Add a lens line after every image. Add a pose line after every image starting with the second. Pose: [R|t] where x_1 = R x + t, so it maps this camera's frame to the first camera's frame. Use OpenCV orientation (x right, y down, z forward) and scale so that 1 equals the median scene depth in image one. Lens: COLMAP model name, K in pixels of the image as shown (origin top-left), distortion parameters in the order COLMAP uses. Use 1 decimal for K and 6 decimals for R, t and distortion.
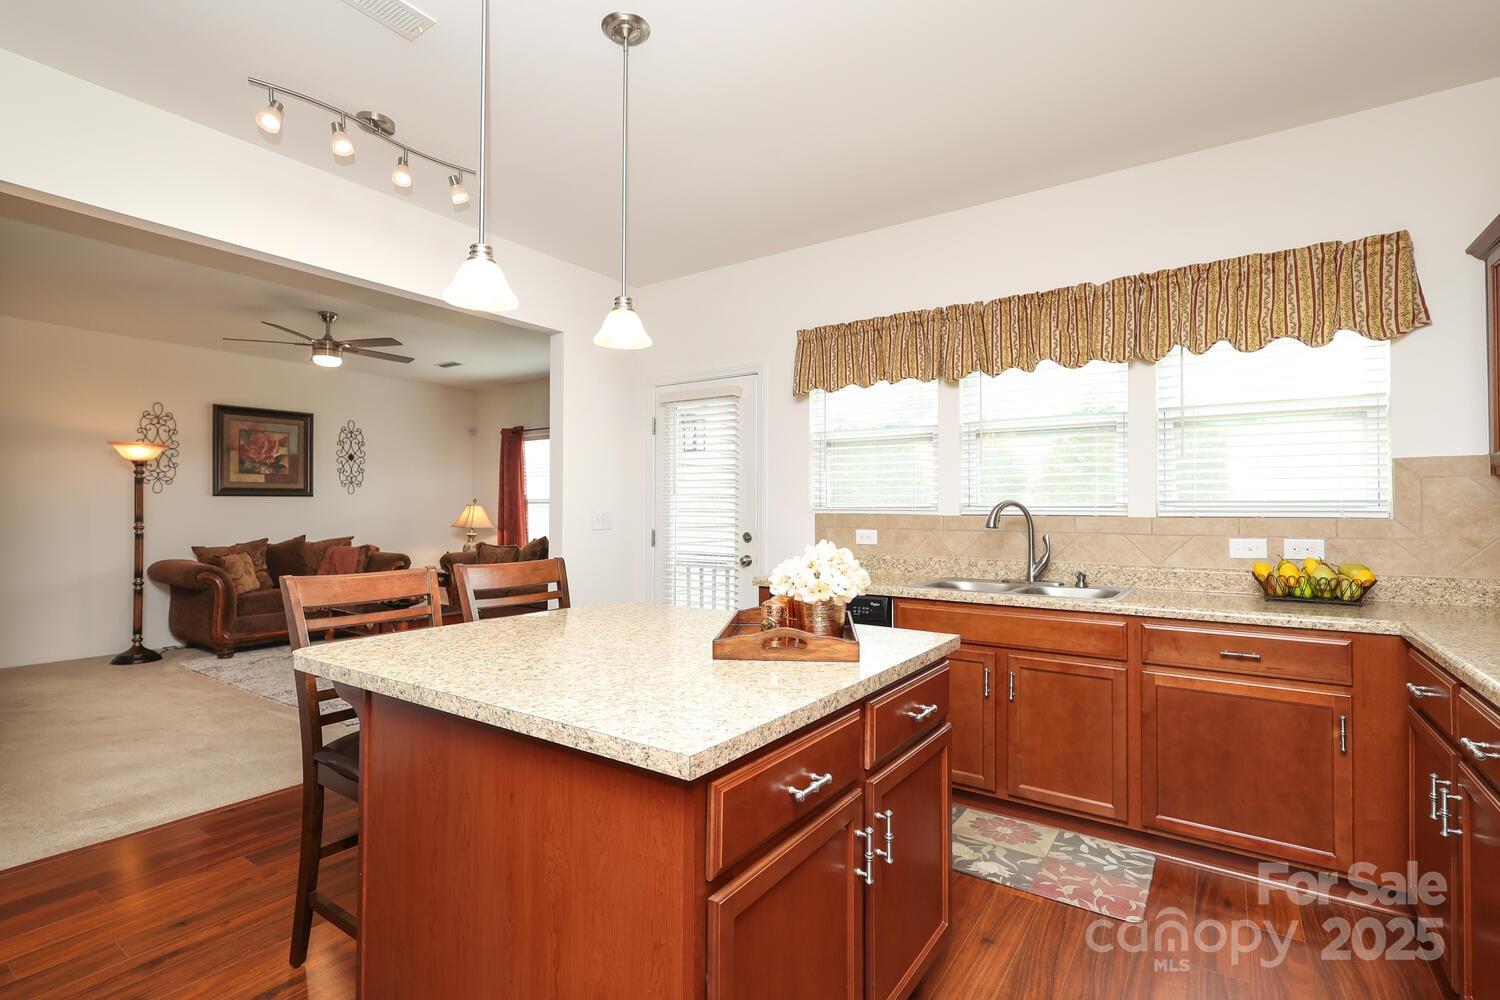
lens RADIAL K [[710.6, 0, 756.3], [0, 710.6, 498.7], [0, 0, 1]] dist [0.001144, 0.003796]
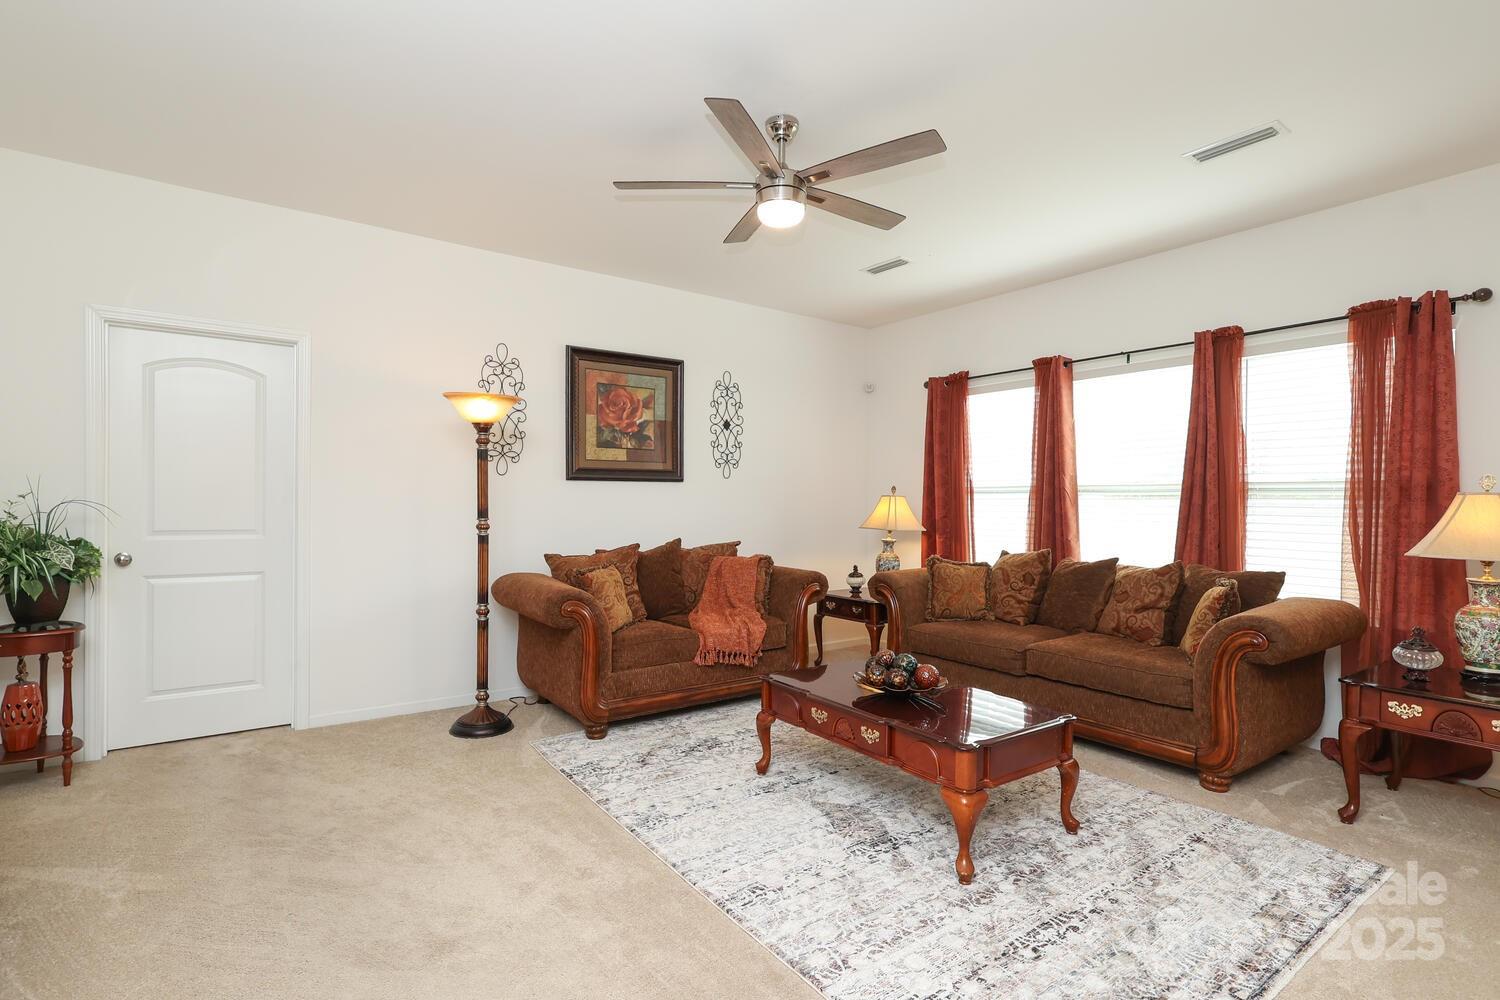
lens RADIAL K [[710.6, 0, 750.4], [0, 710.6, 509.9], [0, 0, 1]] dist [0.001144, 0.003796]
pose [[0.944933, 0.012438, -0.327029, -0.370953], [-0.003993, 0.999641, 0.026481, 0.006541], [0.327241, -0.023717, 0.944643, 0.409187]]
